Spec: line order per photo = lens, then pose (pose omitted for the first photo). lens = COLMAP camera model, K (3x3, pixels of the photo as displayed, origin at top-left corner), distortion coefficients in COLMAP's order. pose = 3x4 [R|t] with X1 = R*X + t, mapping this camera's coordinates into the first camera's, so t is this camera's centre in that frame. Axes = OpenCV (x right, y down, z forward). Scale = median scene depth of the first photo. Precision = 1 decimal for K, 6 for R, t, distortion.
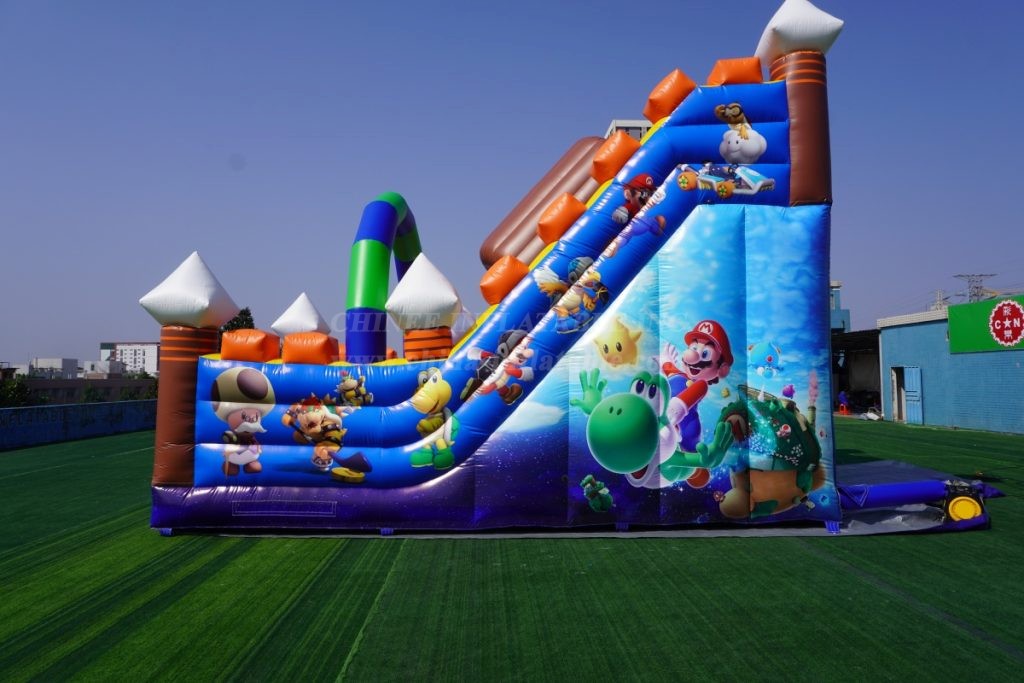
lens RADIAL K [[704.9, 0, 511.8], [0, 704.9, 340.0], [0, 0, 1]] dist [-0.041124, 0.020099]
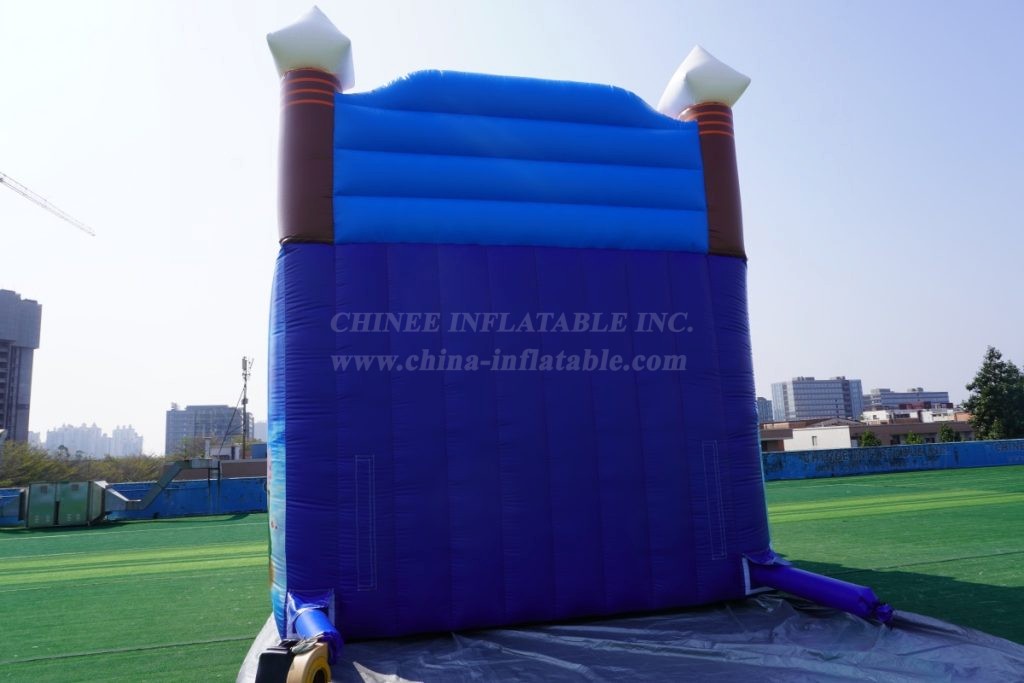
lens RADIAL K [[704.9, 0, 512.2], [0, 704.9, 340.0], [0, 0, 1]] dist [-0.041124, 0.020099]
pose [[0.217219, -0.153773, -0.963935, 1.319783], [0.101728, 0.985702, -0.134322, 0.057783], [0.970808, -0.068882, 0.229756, 1.083592]]
